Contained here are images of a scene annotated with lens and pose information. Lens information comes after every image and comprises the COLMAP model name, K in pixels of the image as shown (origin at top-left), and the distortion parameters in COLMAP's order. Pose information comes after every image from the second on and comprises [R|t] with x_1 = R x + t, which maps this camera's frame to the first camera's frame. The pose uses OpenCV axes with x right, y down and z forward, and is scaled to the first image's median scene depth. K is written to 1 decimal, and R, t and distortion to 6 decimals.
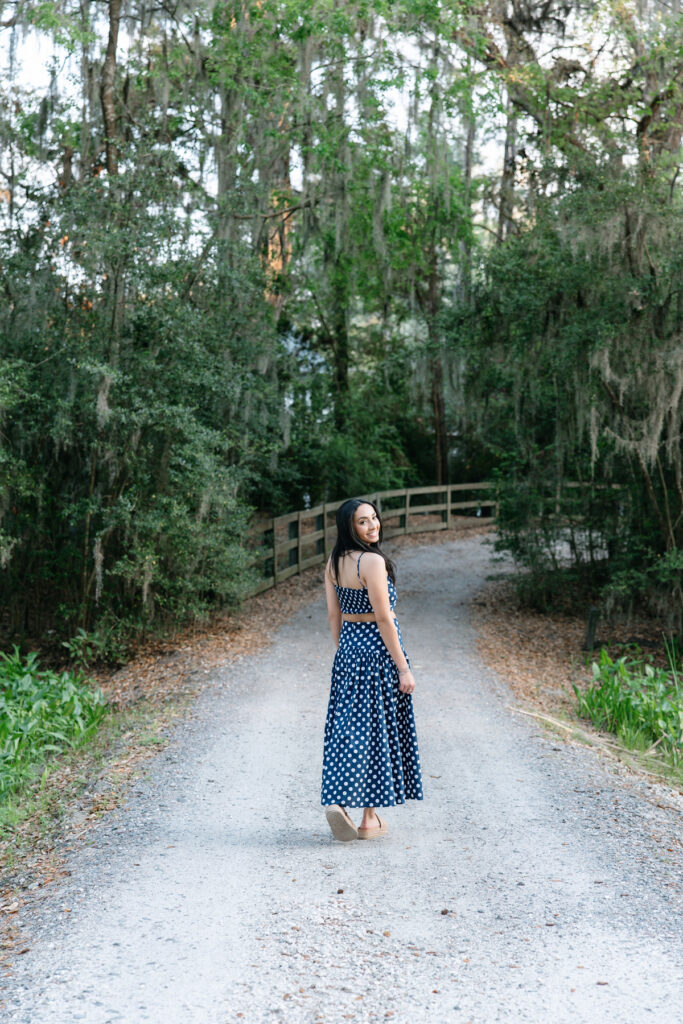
lens RADIAL K [[1267.1, 0, 382.4], [0, 1267.1, 507.4], [0, 0, 1]] dist [-0.006668, 0.002458]
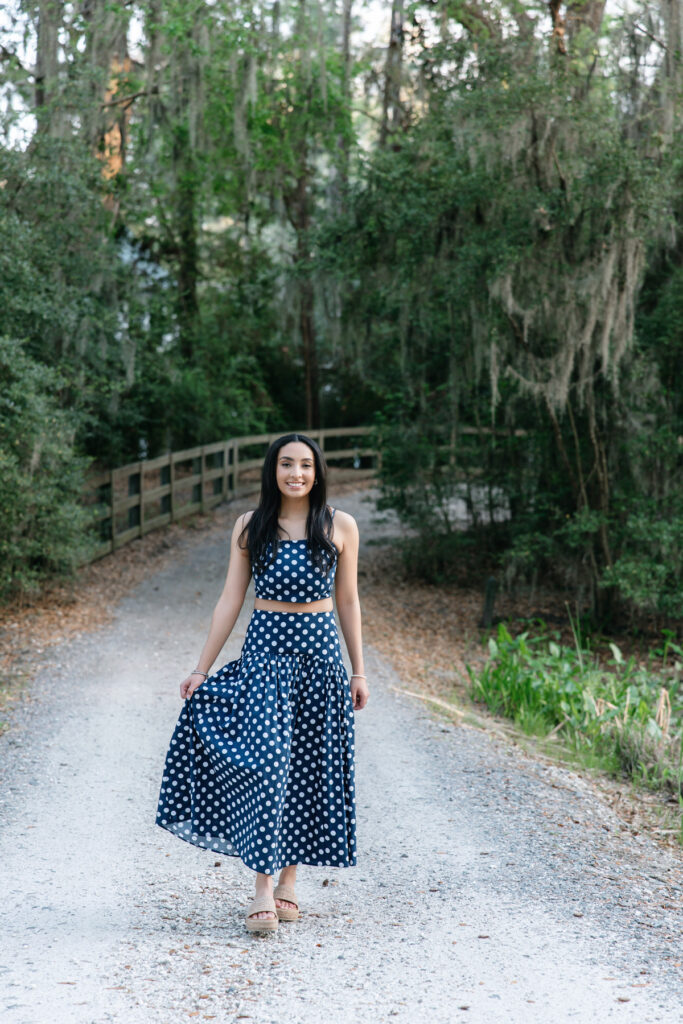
lens RADIAL K [[1267.1, 0, 382.4], [0, 1267.1, 507.4], [0, 0, 1]] dist [-0.006668, 0.002458]
pose [[0.995959, 0.003162, 0.089758, 0.015871], [-0.006041, 0.999475, 0.031827, 0.005265], [-0.089610, -0.032241, 0.995455, 0.153008]]
